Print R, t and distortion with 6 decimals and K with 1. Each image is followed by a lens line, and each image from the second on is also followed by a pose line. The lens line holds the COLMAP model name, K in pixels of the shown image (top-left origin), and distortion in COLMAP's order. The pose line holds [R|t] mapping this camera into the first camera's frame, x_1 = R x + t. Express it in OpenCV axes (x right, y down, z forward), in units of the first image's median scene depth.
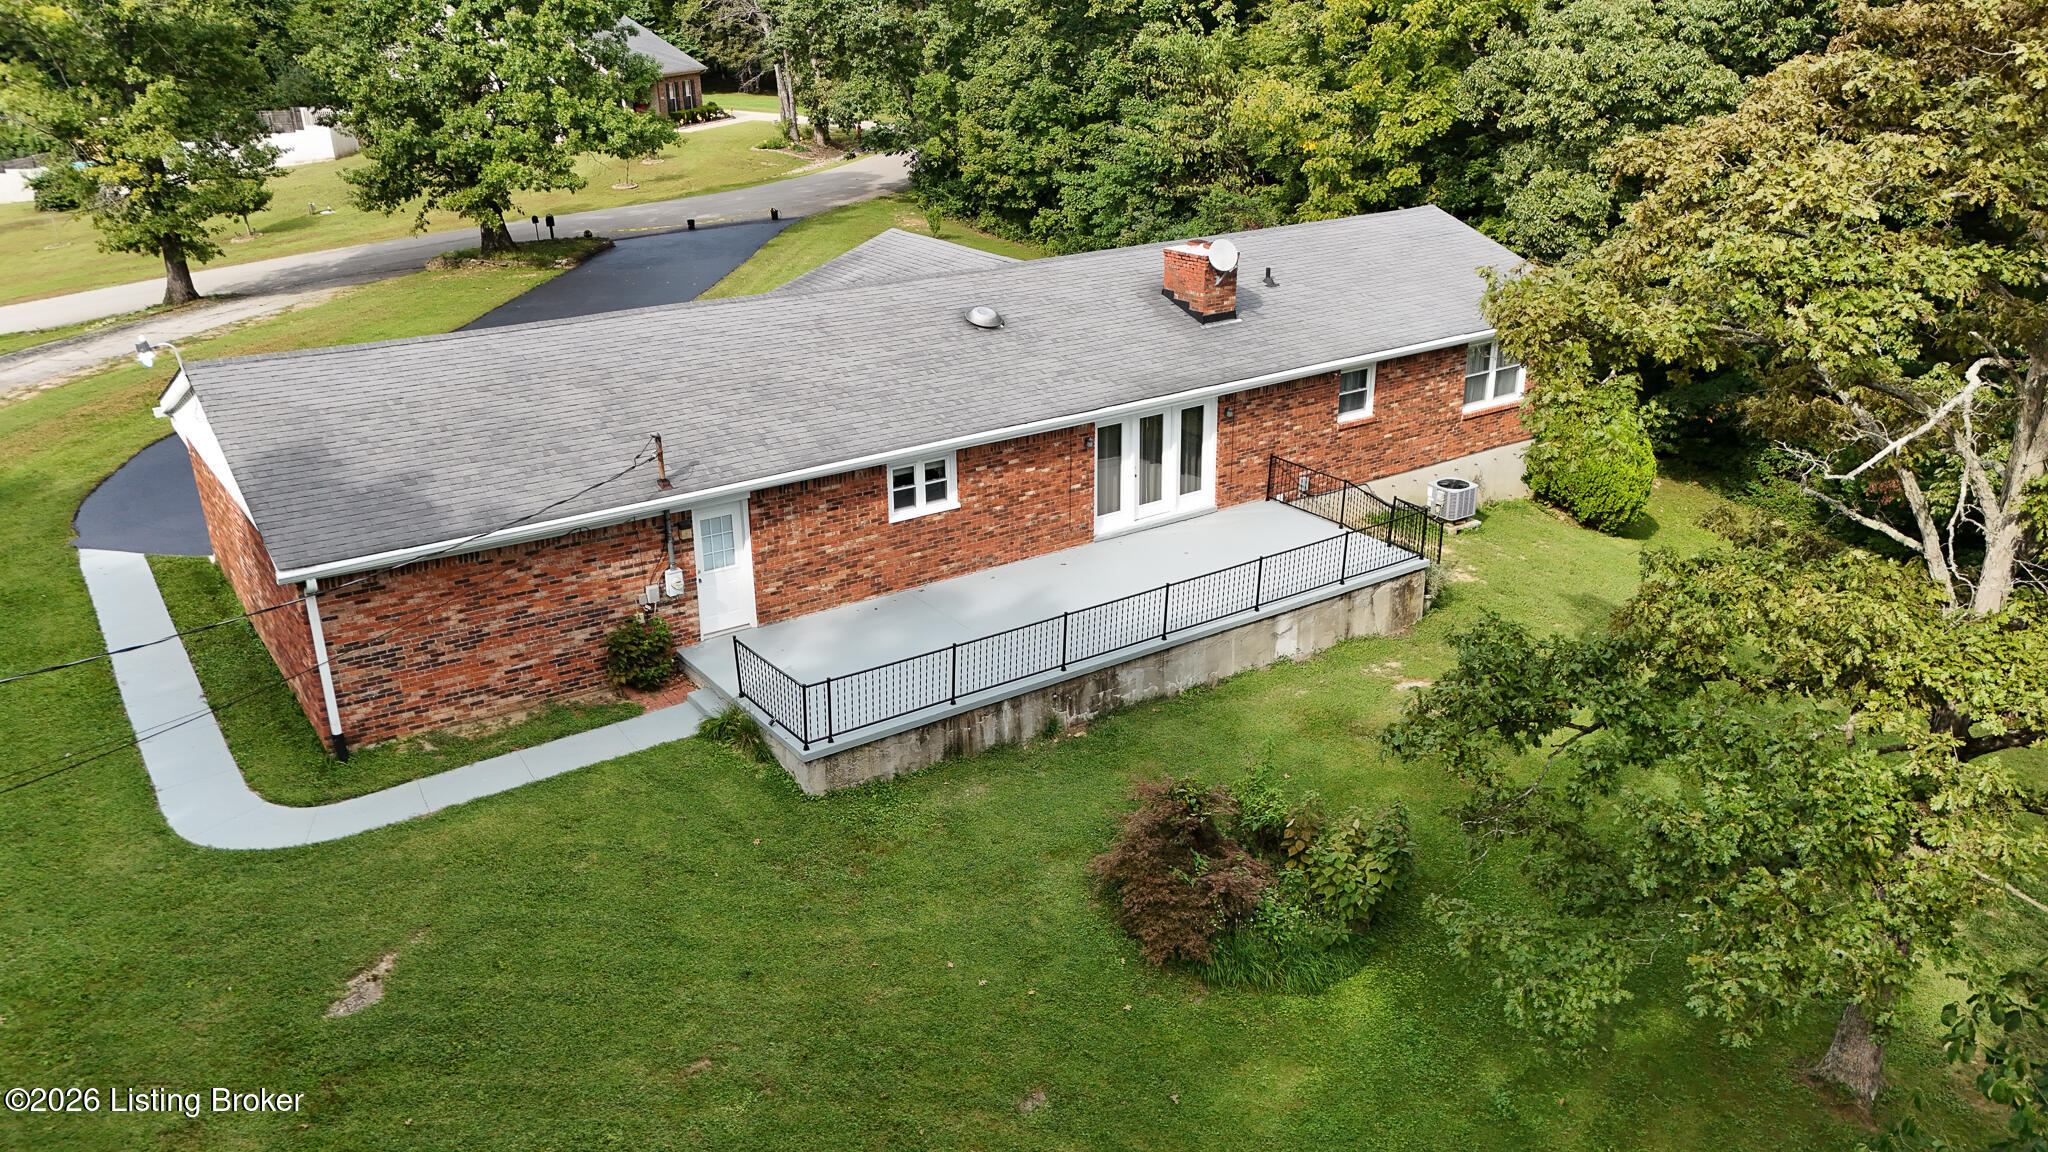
lens RADIAL K [[1516.2, 0, 1037.9], [0, 1516.2, 576.8], [0, 0, 1]] dist [0.049909, -0.050265]
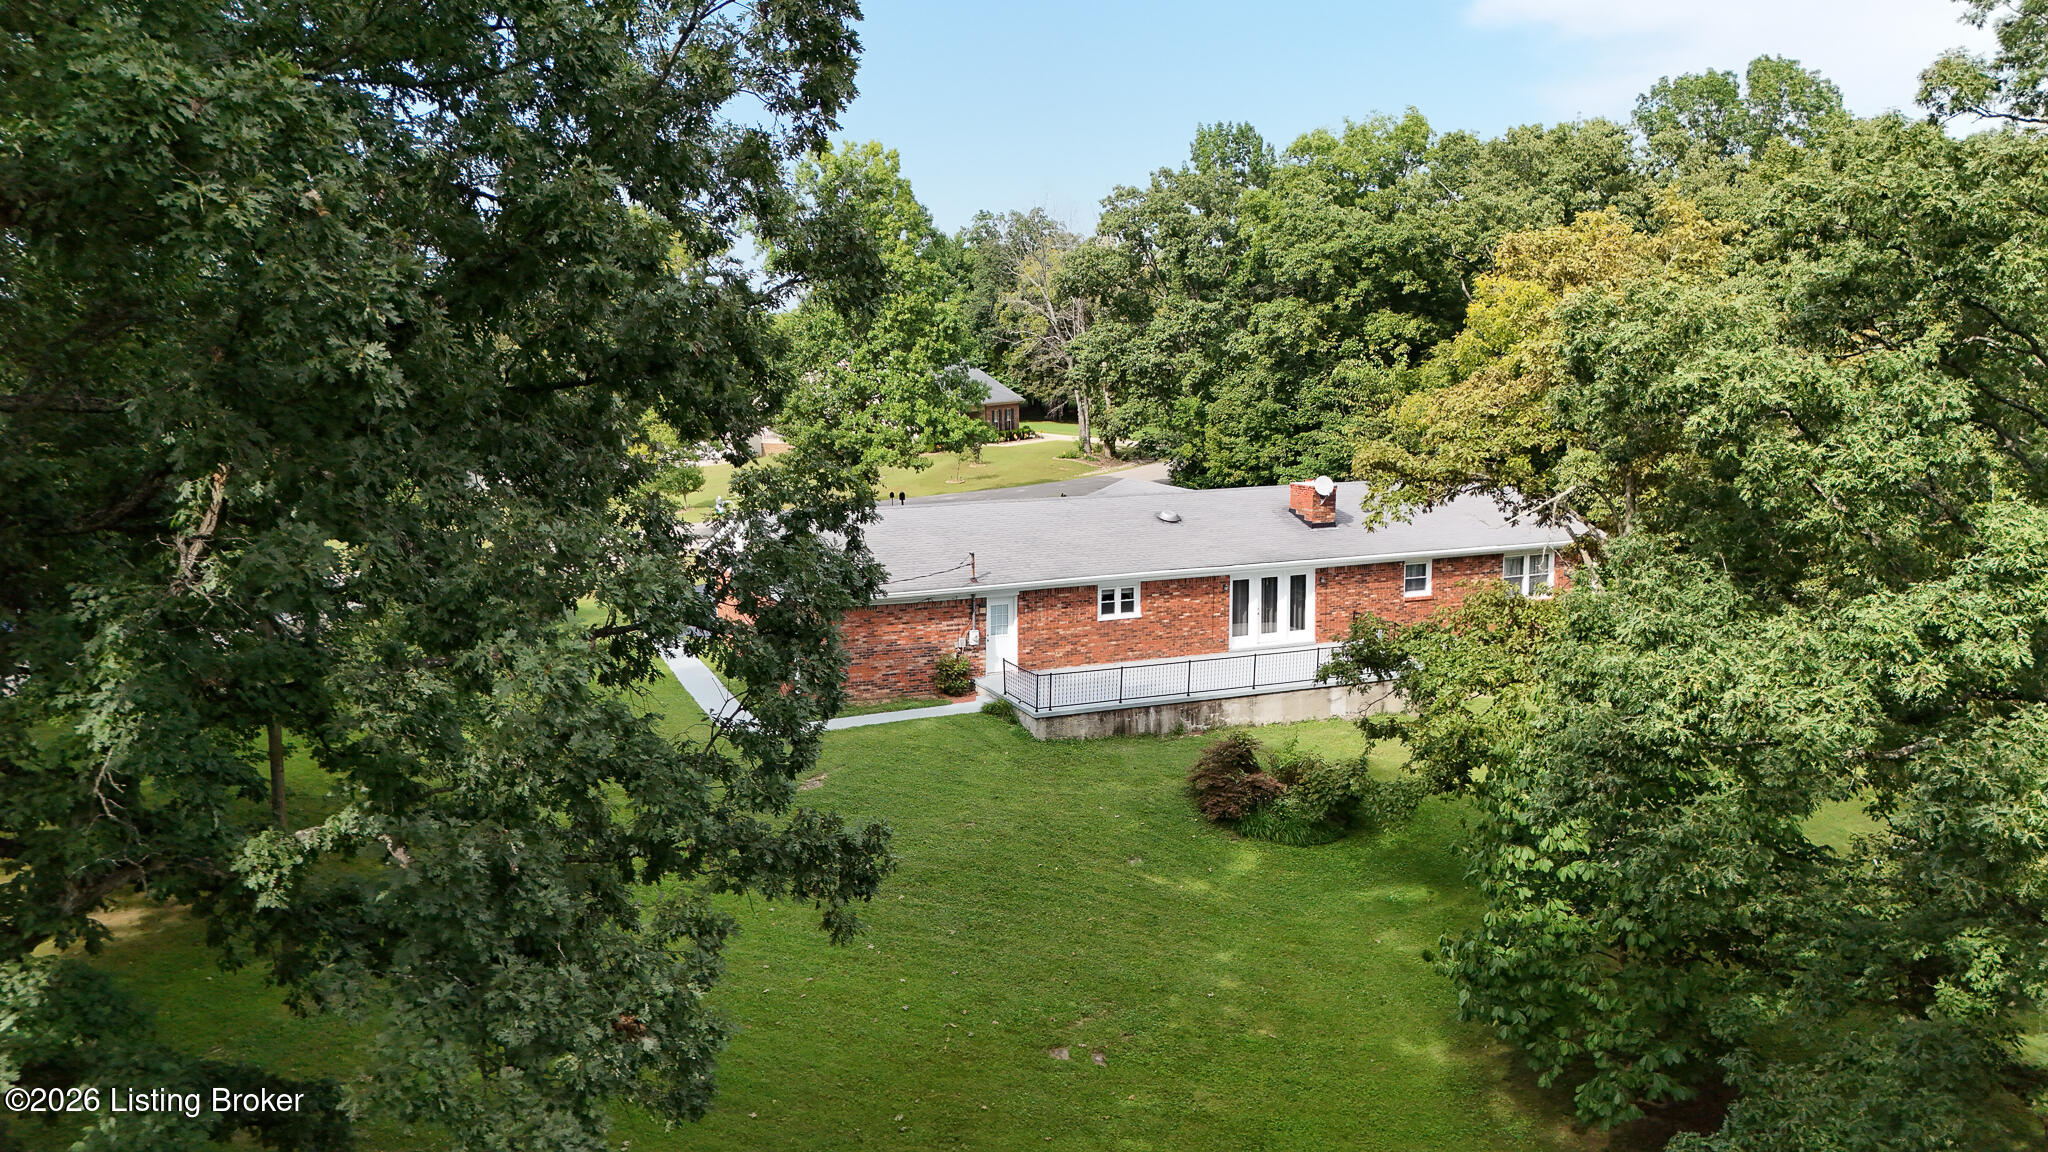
lens RADIAL K [[1516.2, 0, 1015.0], [0, 1516.2, 578.8], [0, 0, 1]] dist [0.049909, -0.050265]
pose [[0.977417, 0.033505, -0.208648, 0.134686], [-0.077651, 0.975221, -0.207157, 0.227986], [0.196537, 0.218680, 0.955799, -0.537755]]
